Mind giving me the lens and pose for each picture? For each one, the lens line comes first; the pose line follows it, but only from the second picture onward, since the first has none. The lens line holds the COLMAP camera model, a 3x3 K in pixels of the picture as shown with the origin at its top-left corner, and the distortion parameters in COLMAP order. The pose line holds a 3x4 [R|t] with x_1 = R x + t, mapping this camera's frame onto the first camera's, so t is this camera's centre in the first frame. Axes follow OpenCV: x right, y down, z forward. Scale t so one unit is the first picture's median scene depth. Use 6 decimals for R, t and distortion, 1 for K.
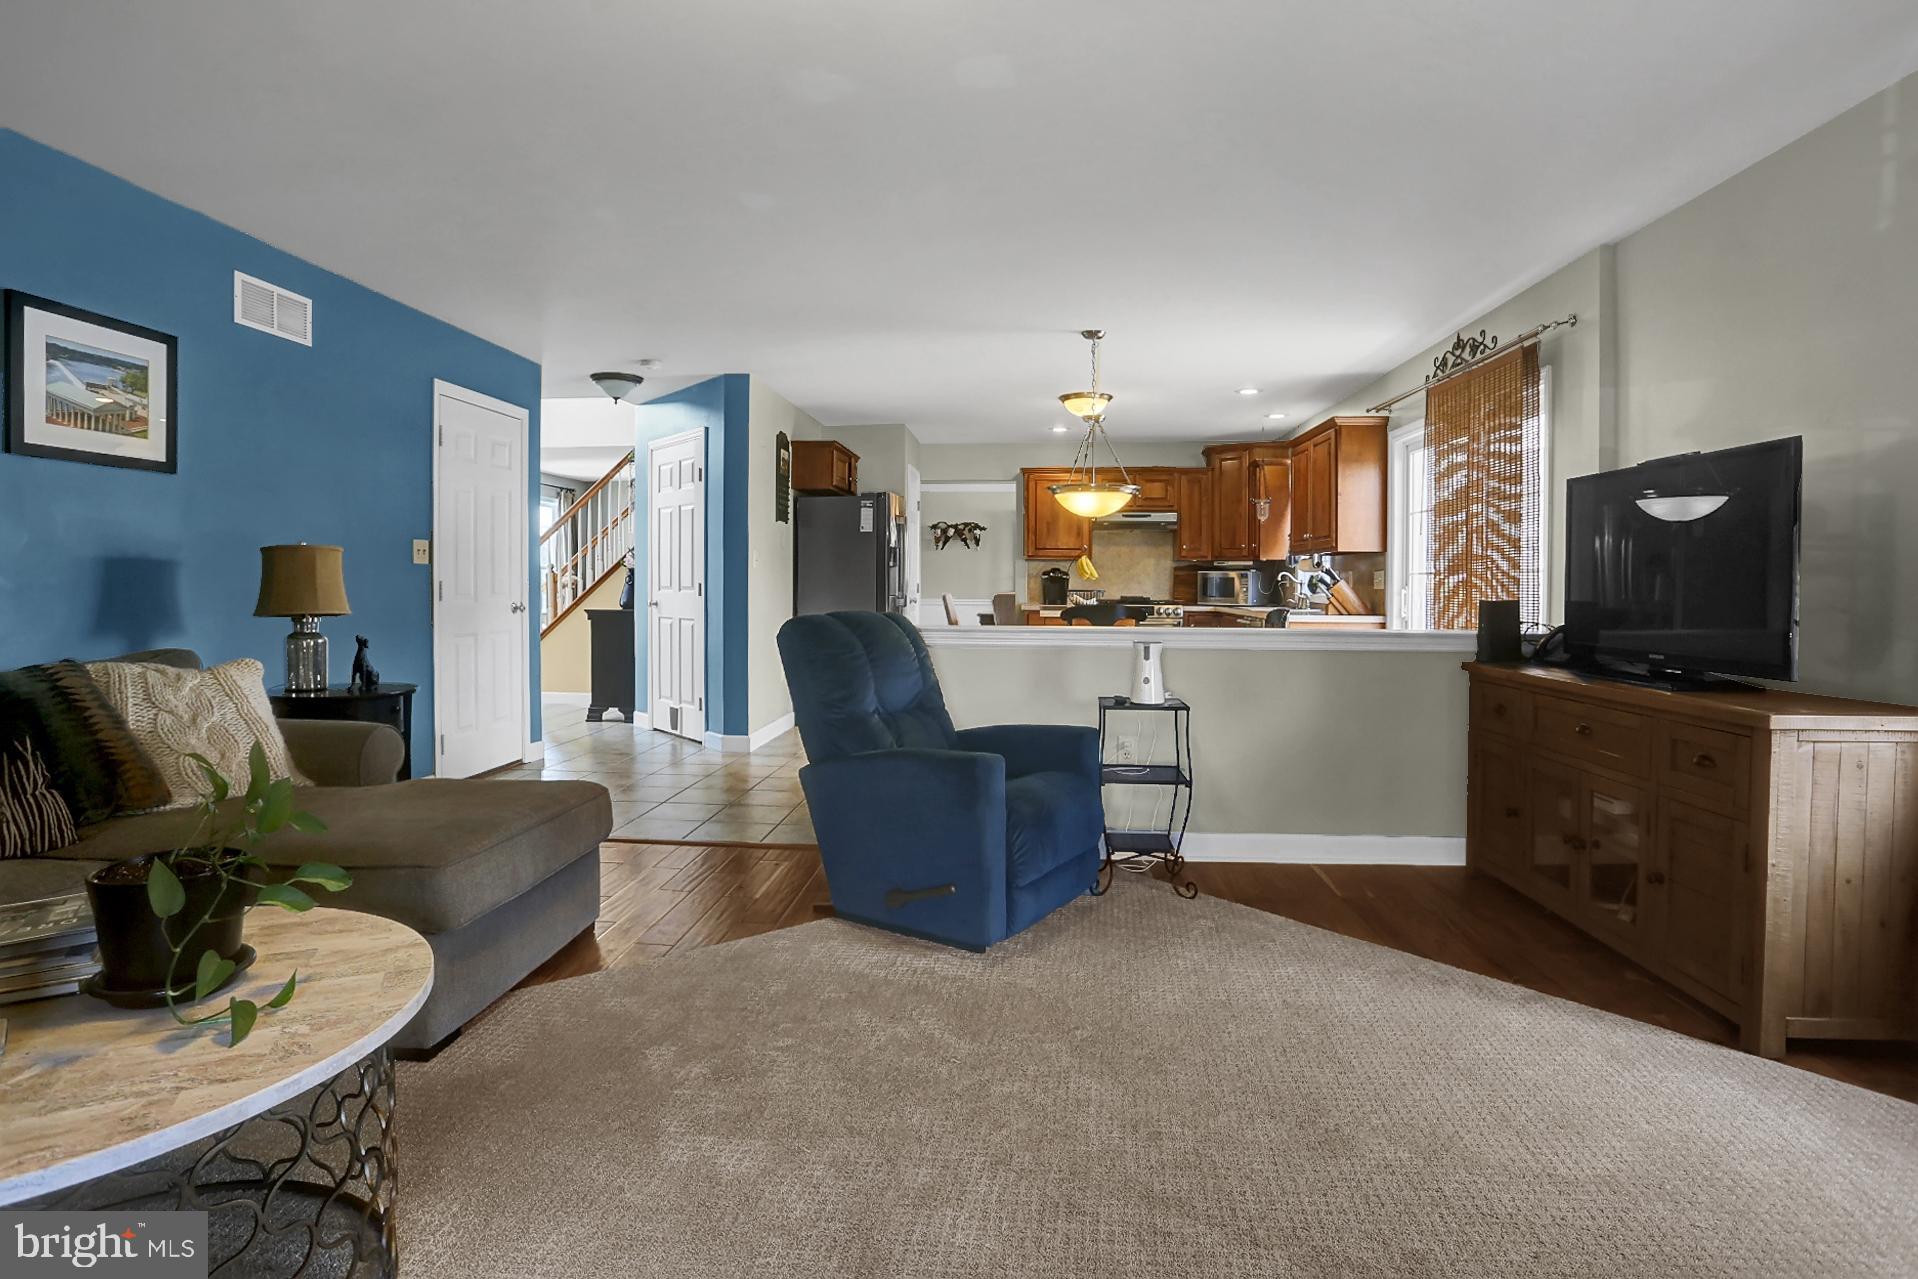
lens RADIAL K [[959.7, 0, 925.3], [0, 959.7, 596.8], [0, 0, 1]] dist [-0.064151, 0.022991]
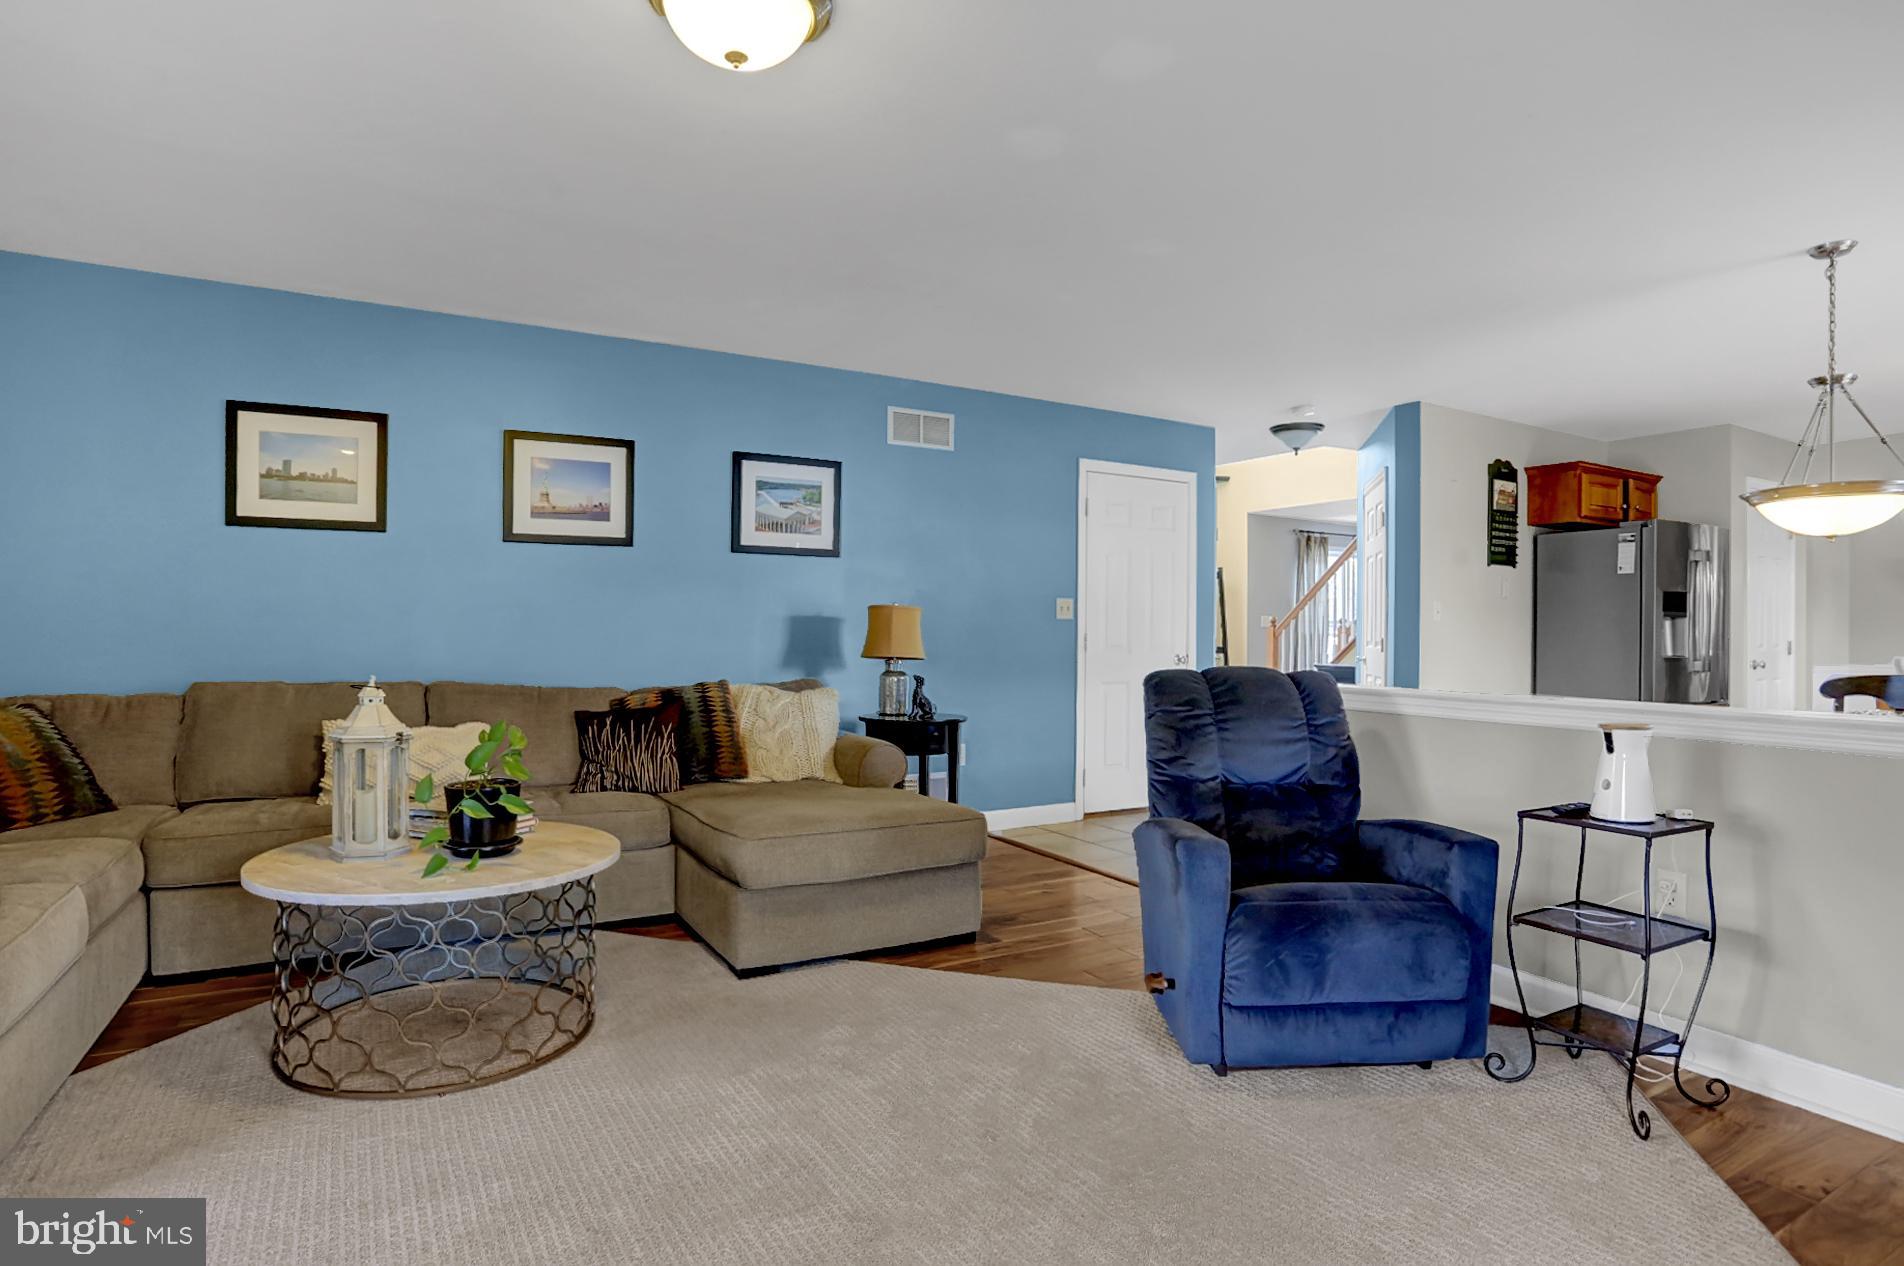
lens RADIAL K [[971.8, 0, 957.5], [0, 971.8, 636.7], [0, 0, 1]] dist [-0.098842, 0.039295]
pose [[0.588154, 0.003776, -0.808740, 0.501322], [-0.018361, 0.999794, -0.008686, -0.000378], [0.808540, 0.019958, 0.588102, 0.264711]]
